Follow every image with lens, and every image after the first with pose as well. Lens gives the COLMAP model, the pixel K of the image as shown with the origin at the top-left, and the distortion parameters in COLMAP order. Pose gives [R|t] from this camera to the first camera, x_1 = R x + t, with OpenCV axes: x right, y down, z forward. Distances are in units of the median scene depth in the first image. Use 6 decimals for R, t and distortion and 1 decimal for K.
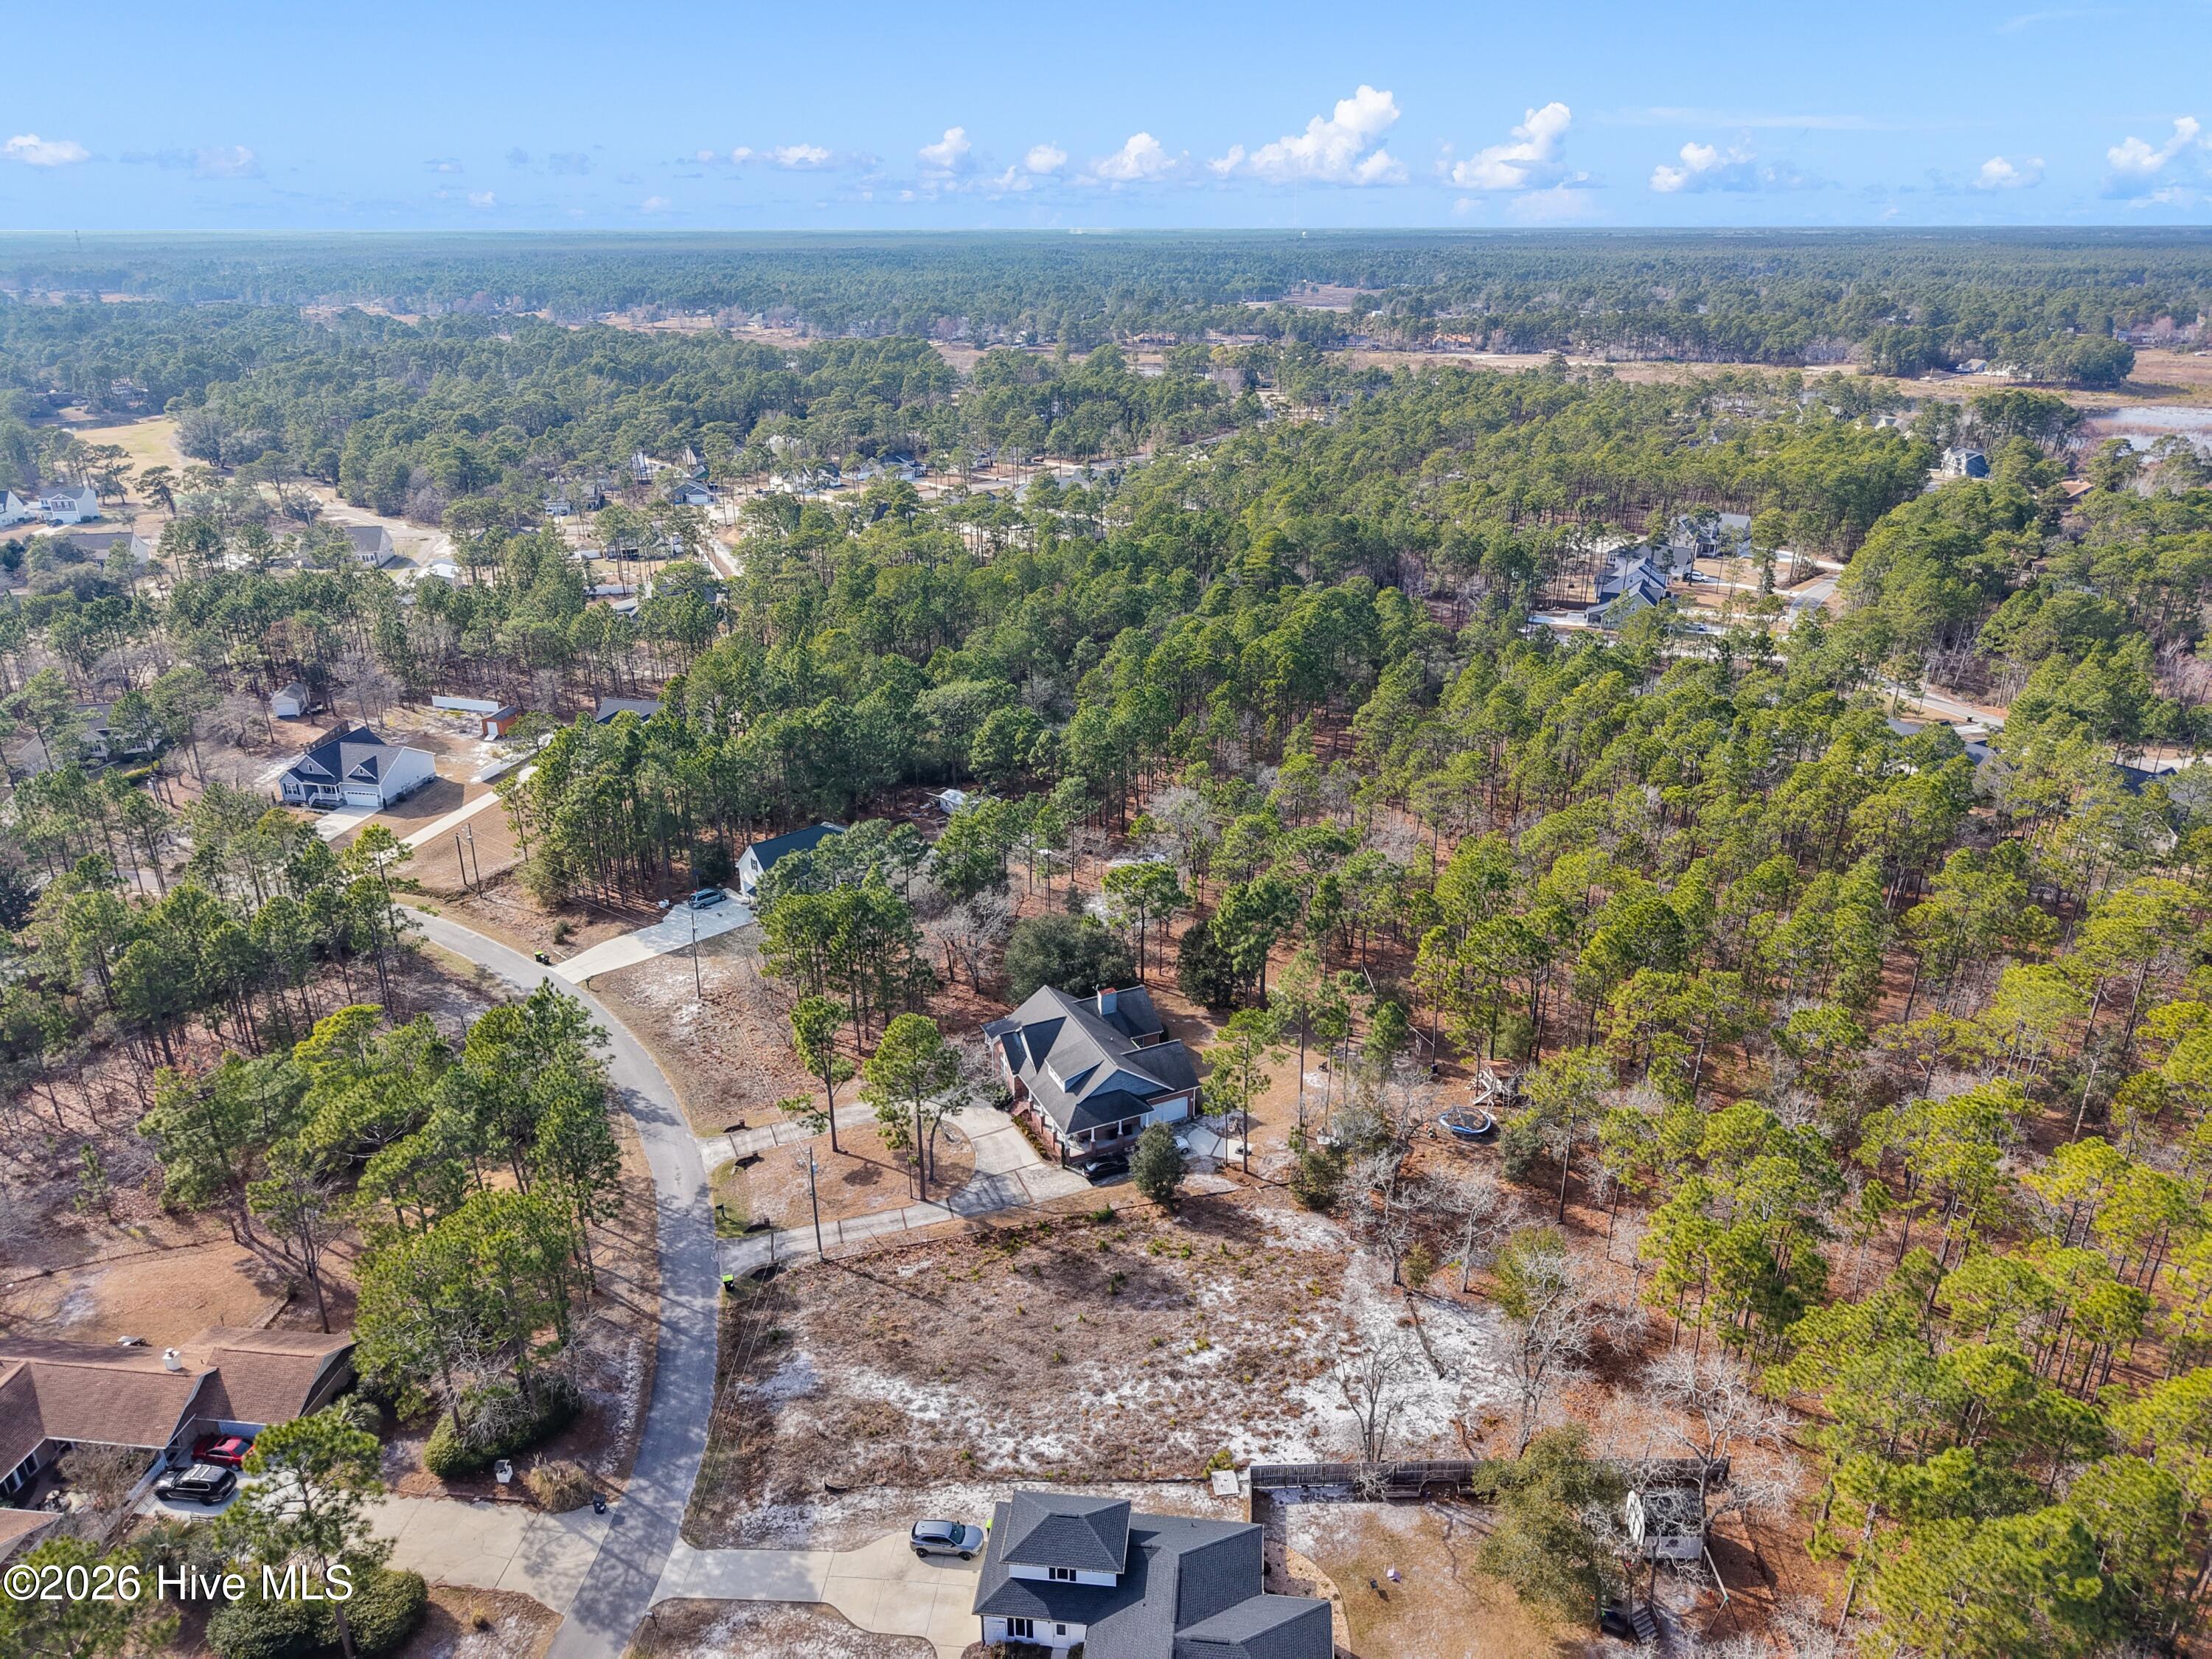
lens RADIAL K [[1461.8, 0, 1149.8], [0, 1461.8, 771.2], [0, 0, 1]] dist [0.007944, 0.005076]
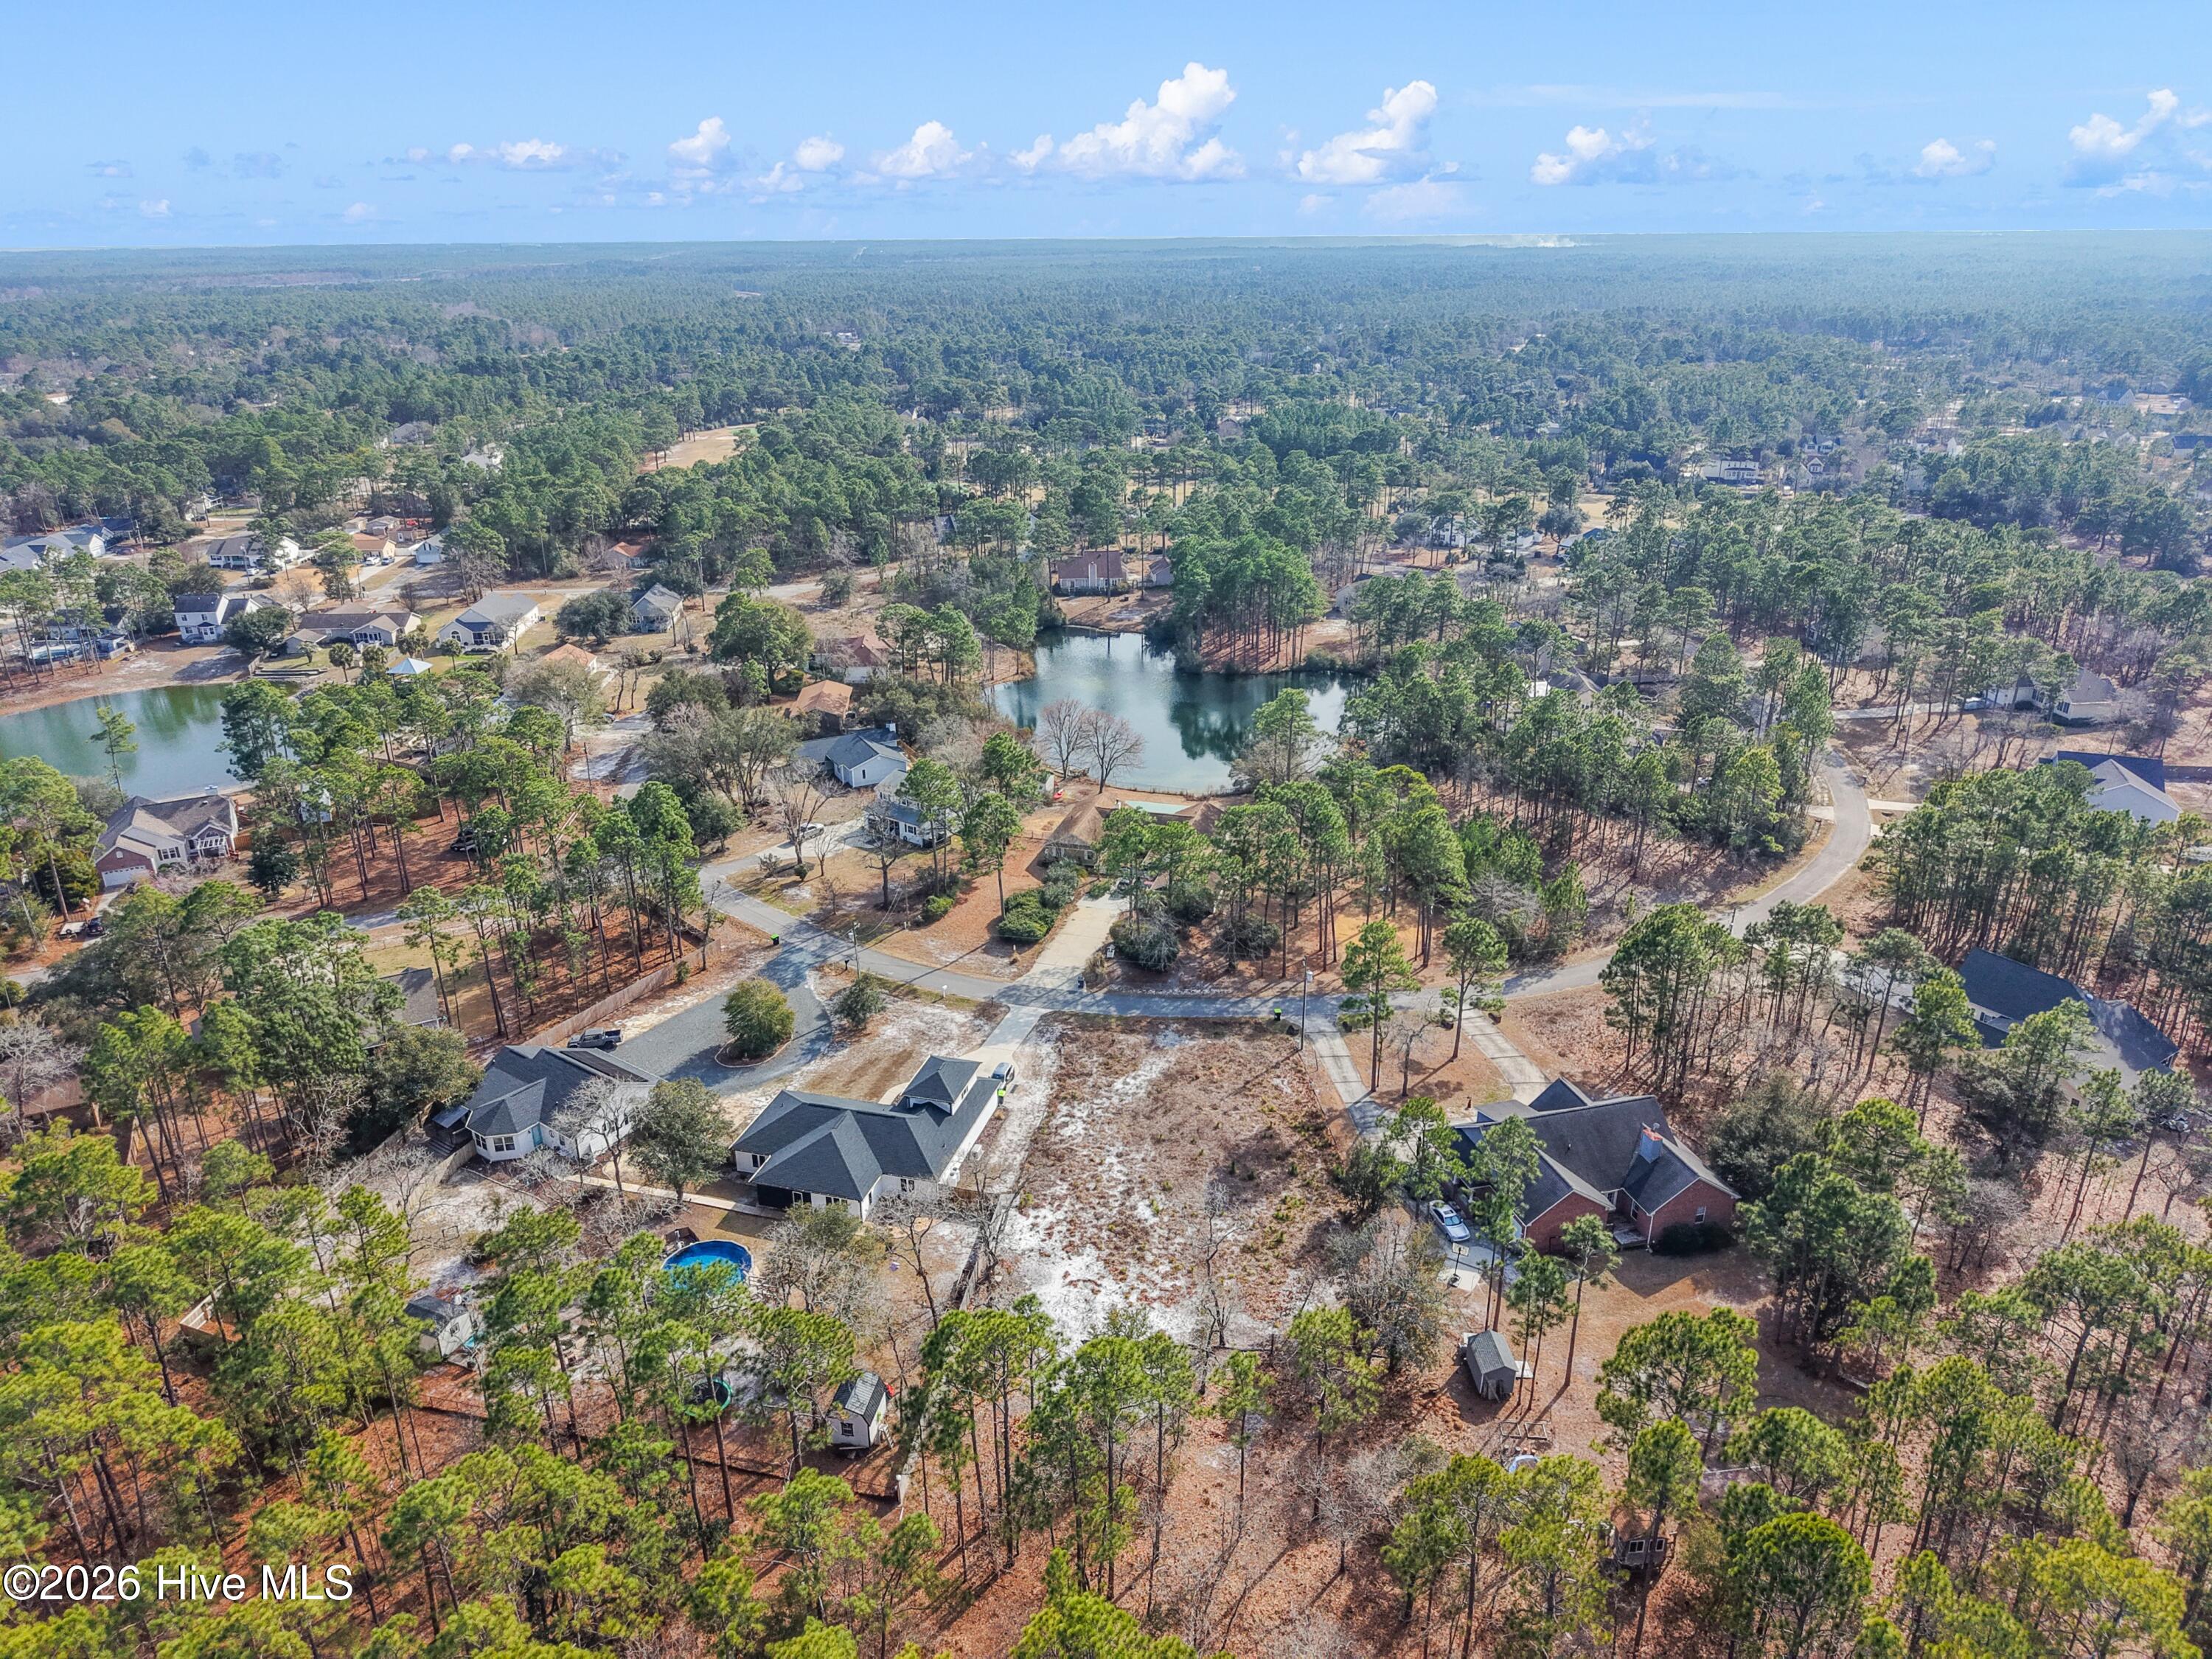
lens RADIAL K [[1537.4, 0, 1106.0], [0, 1537.4, 829.5], [0, 0, 1]] dist [0.086641, -0.086741]
pose [[-0.185078, 0.366631, -0.911772, 1.080744], [-0.326557, 0.852134, 0.408936, -0.361972], [0.926880, 0.373430, -0.037985, 0.923753]]
